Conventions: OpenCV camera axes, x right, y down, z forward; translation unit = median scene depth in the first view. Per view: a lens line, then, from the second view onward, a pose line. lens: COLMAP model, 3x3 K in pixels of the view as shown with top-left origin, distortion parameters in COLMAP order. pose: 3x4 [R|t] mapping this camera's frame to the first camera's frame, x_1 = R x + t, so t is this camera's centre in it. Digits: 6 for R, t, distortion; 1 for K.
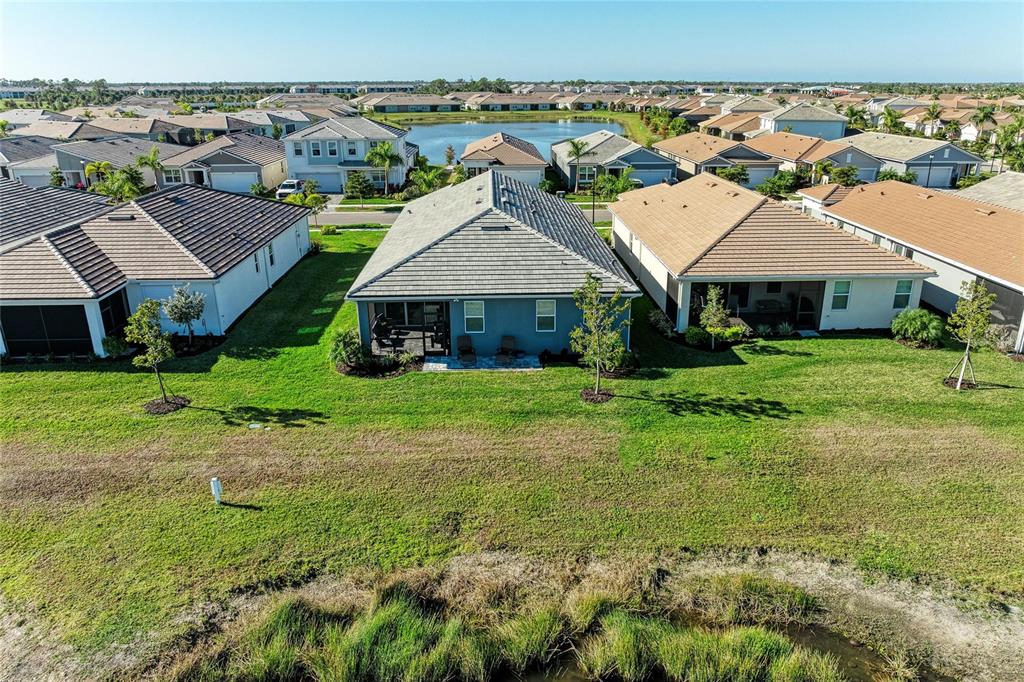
lens RADIAL K [[726.7, 0, 512.0], [0, 726.7, 341.0], [0, 0, 1]] dist [-0.022601, 0.003932]
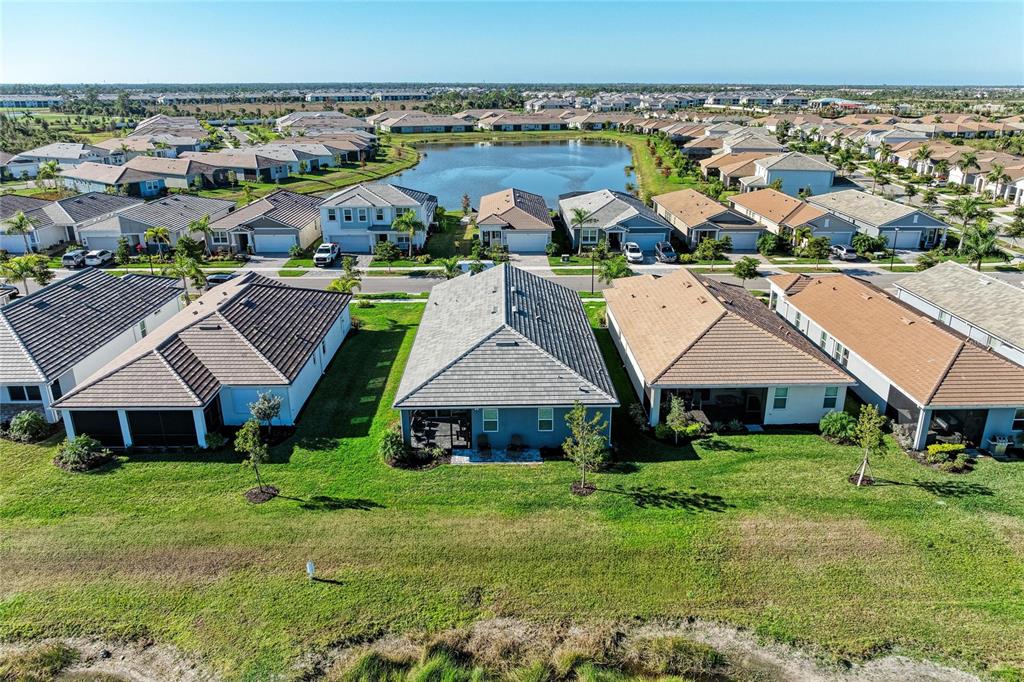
lens RADIAL K [[726.7, 0, 512.0], [0, 726.7, 341.0], [0, 0, 1]] dist [-0.022601, 0.003932]
pose [[0.999866, 0.007730, -0.014444, 0.004131], [-0.007754, 0.999969, -0.001560, -0.170441], [0.014431, 0.001672, 0.999894, -0.293018]]
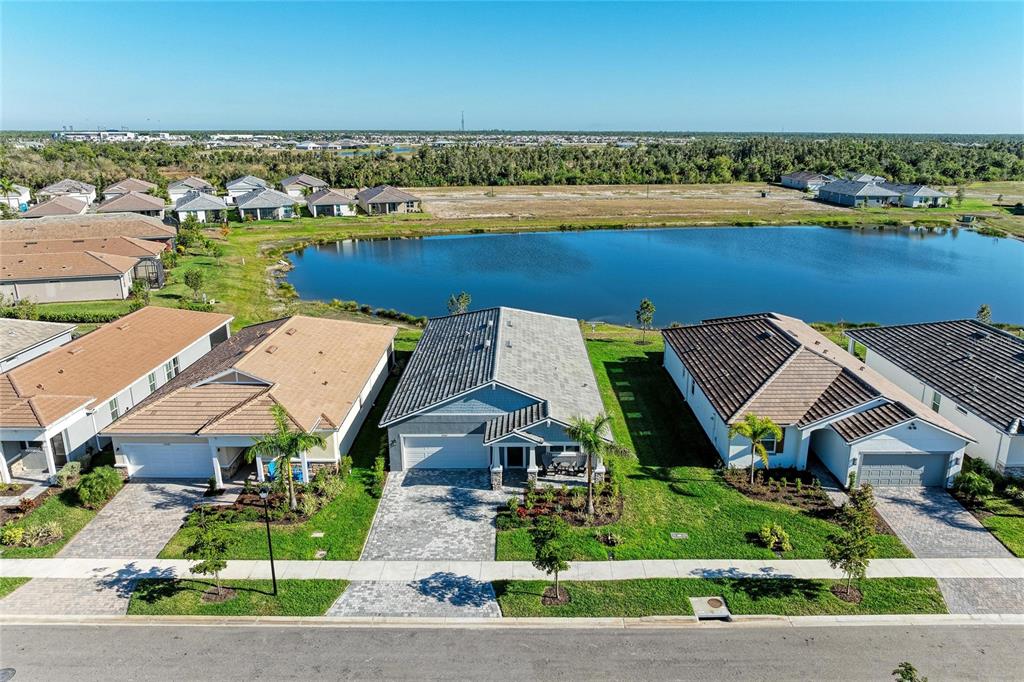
lens RADIAL K [[726.7, 0, 512.0], [0, 726.7, 341.0], [0, 0, 1]] dist [-0.022601, 0.003932]
pose [[-0.999167, -0.017139, 0.037046, -0.118277], [0.007872, 0.809629, 0.586889, -1.133139], [-0.040053, 0.586692, -0.808819, 2.531047]]
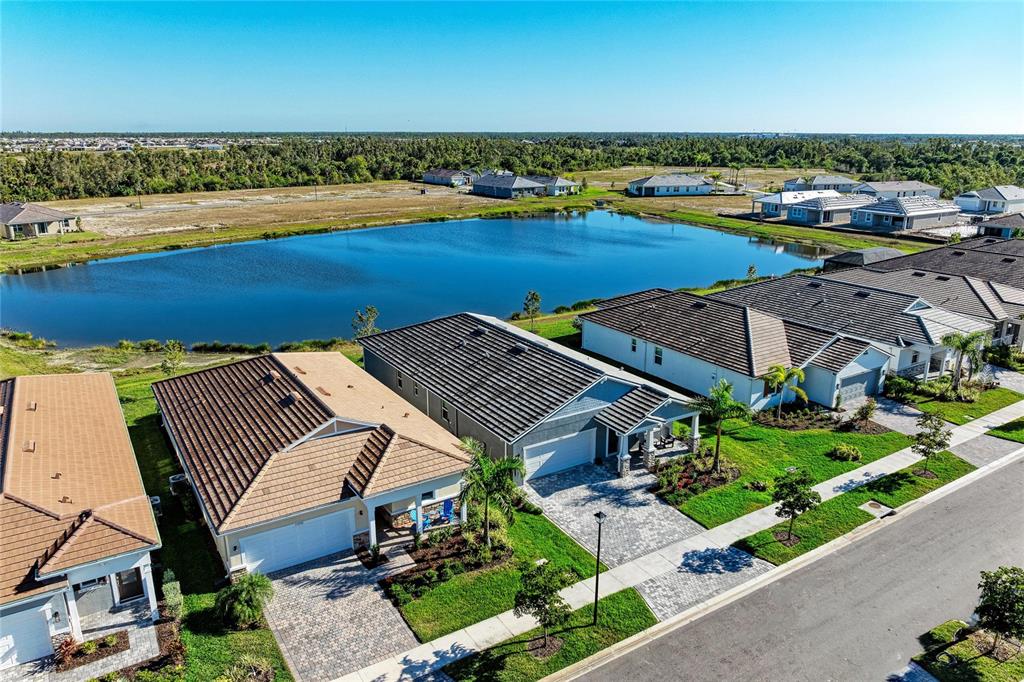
lens RADIAL K [[719.9, 0, 512.6], [0, 719.9, 366.8], [0, 0, 1]] dist [-0.021970, -0.002560]
pose [[-0.861761, 0.151832, -0.484061, 0.689165], [-0.177333, 0.803818, 0.567829, -1.056777], [0.475312, 0.575173, -0.665774, 2.335250]]
